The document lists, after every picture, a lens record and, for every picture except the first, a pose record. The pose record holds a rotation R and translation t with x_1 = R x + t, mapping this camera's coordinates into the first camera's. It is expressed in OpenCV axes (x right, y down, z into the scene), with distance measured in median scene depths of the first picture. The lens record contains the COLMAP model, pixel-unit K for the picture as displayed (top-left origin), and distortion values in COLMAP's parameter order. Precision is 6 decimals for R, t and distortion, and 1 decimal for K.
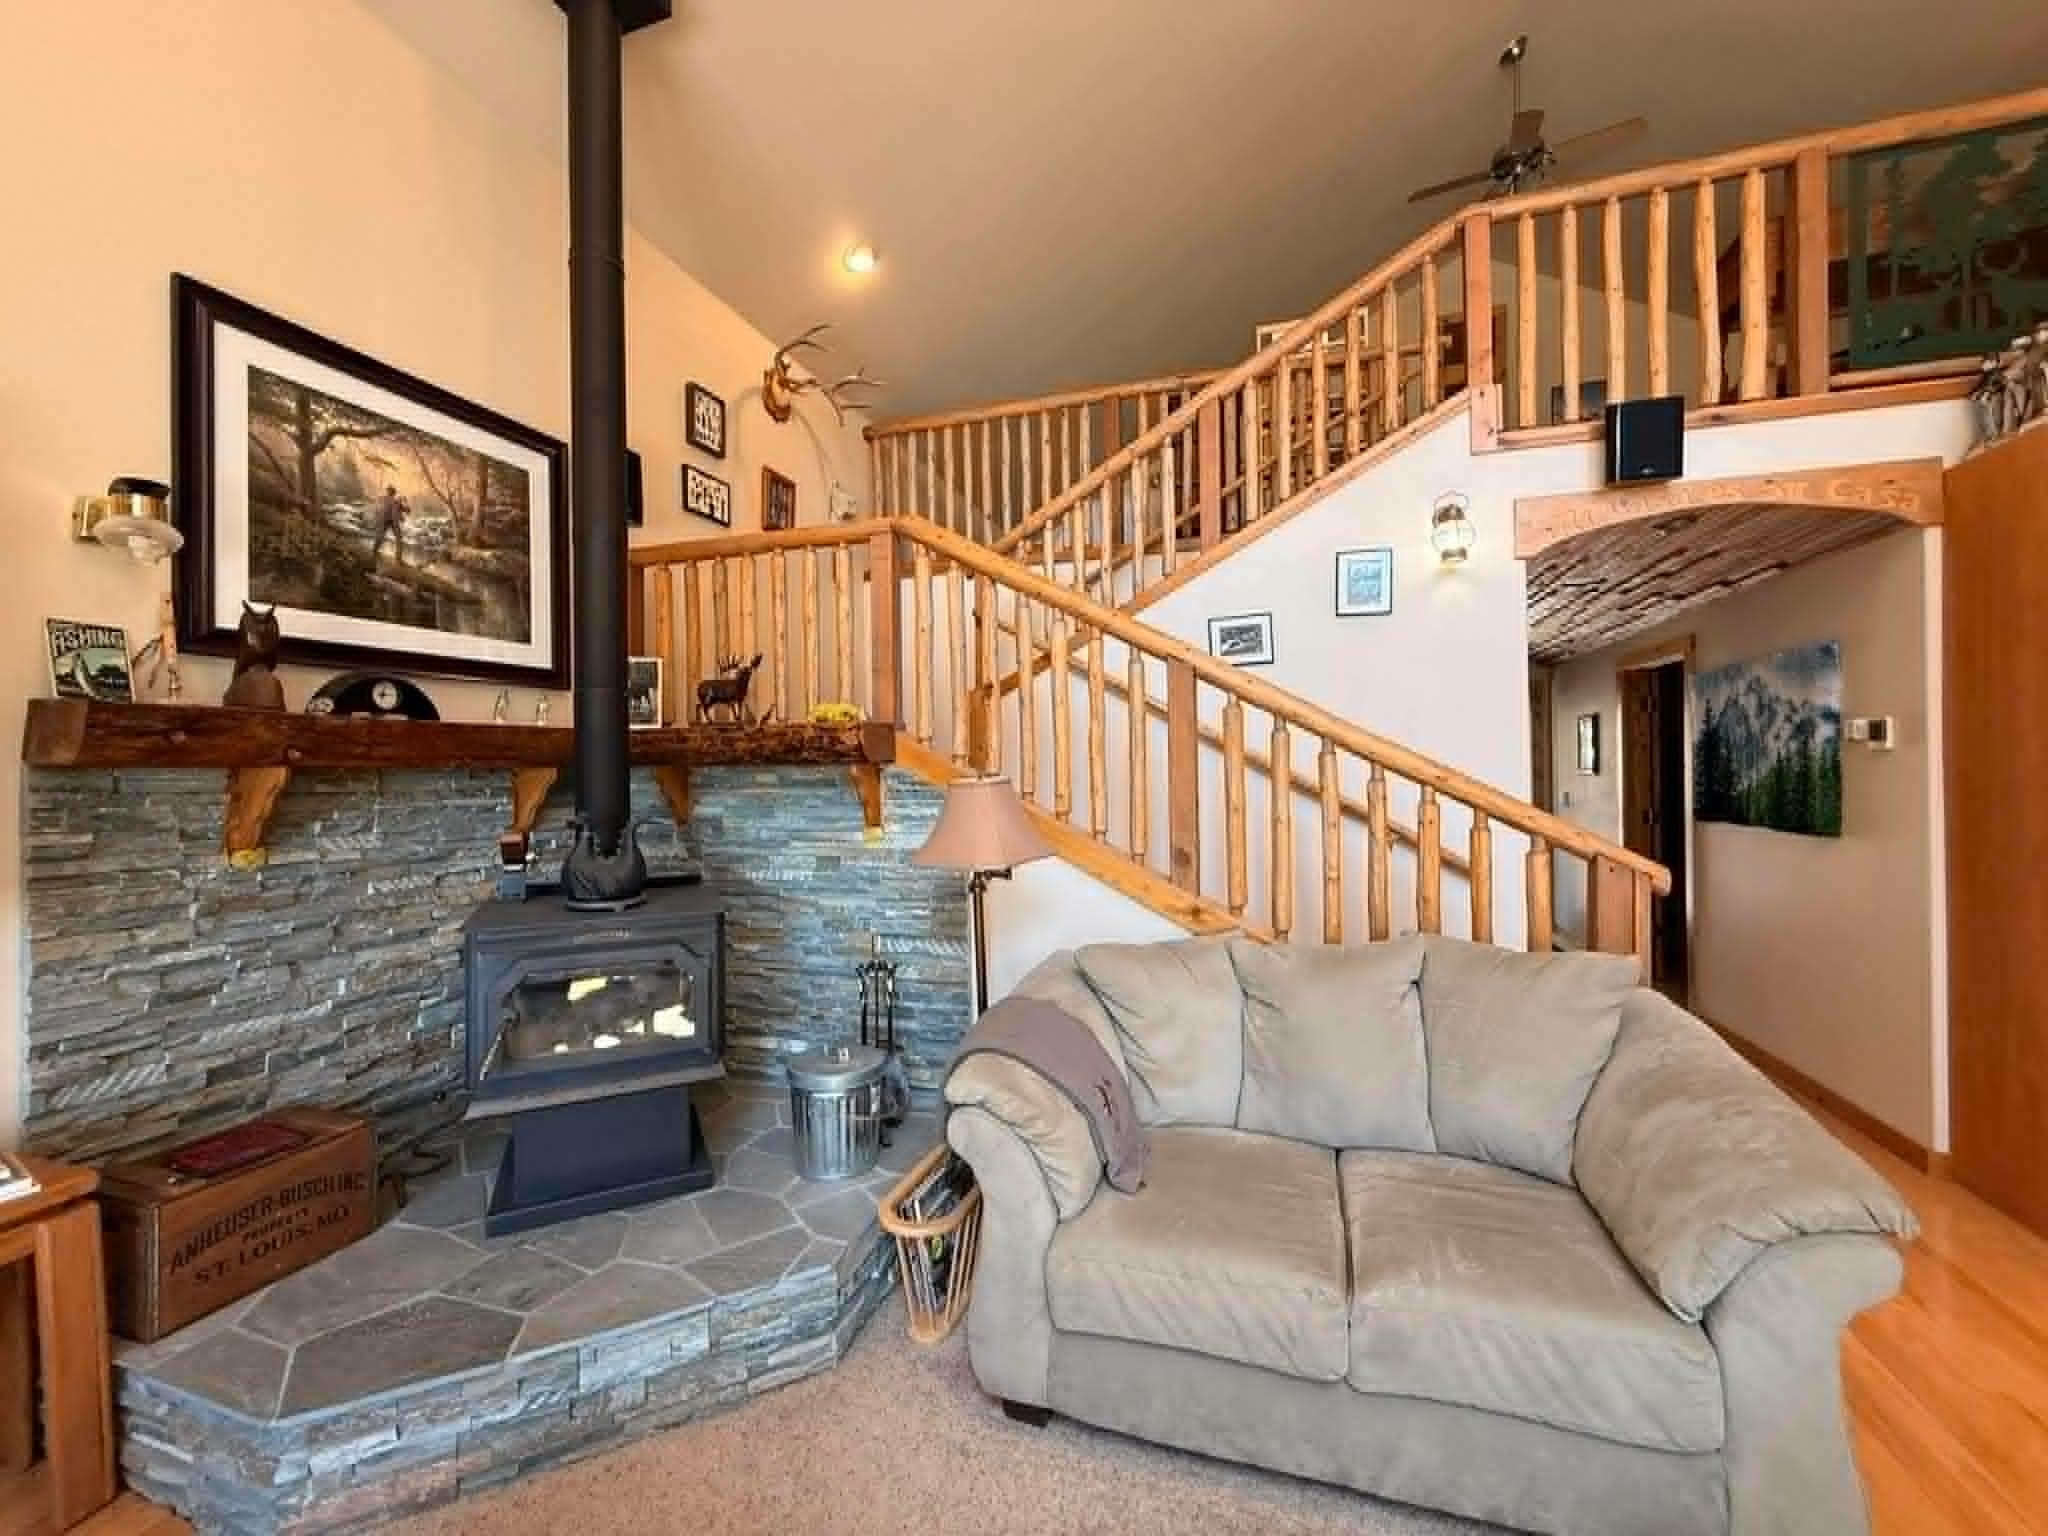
lens RADIAL K [[813.3, 0, 1017.0], [0, 813.3, 764.2], [0, 0, 1]] dist [0.000744, -0.000006]
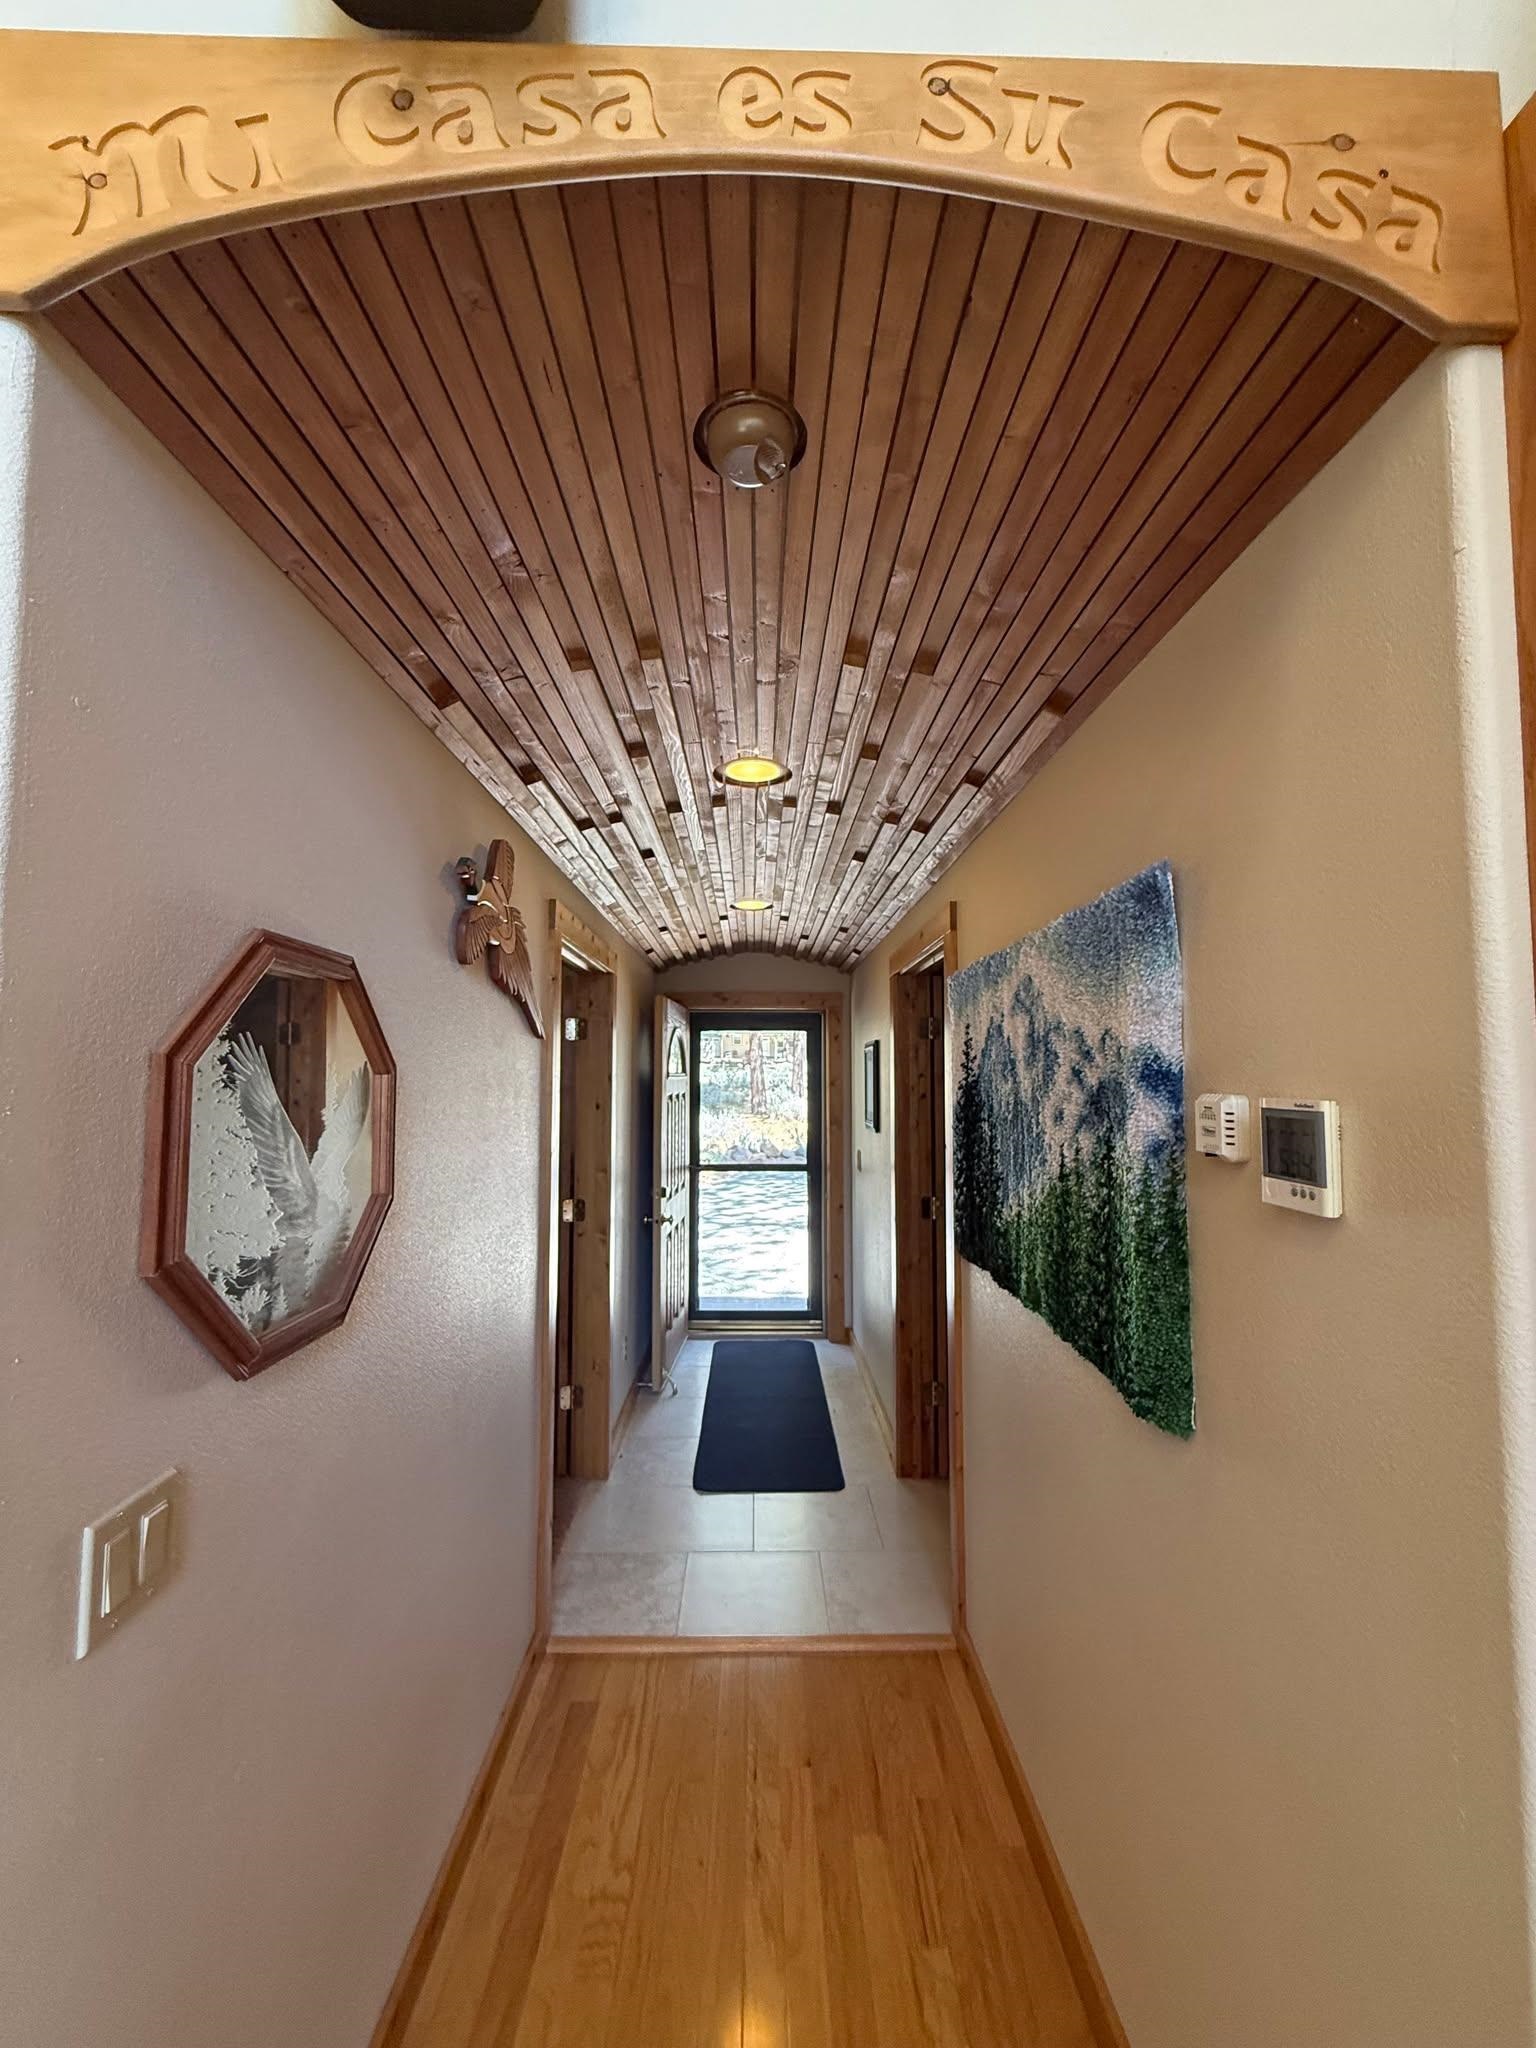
lens RADIAL K [[813.3, 0, 773.0], [0, 813.3, 1027.2], [0, 0, 1]] dist [0.000744, -0.000006]
pose [[0.938965, 0.032472, 0.342475, 0.674905], [-0.012551, 0.998106, -0.060226, -0.053979], [-0.343782, 0.052251, 0.937595, 0.679639]]
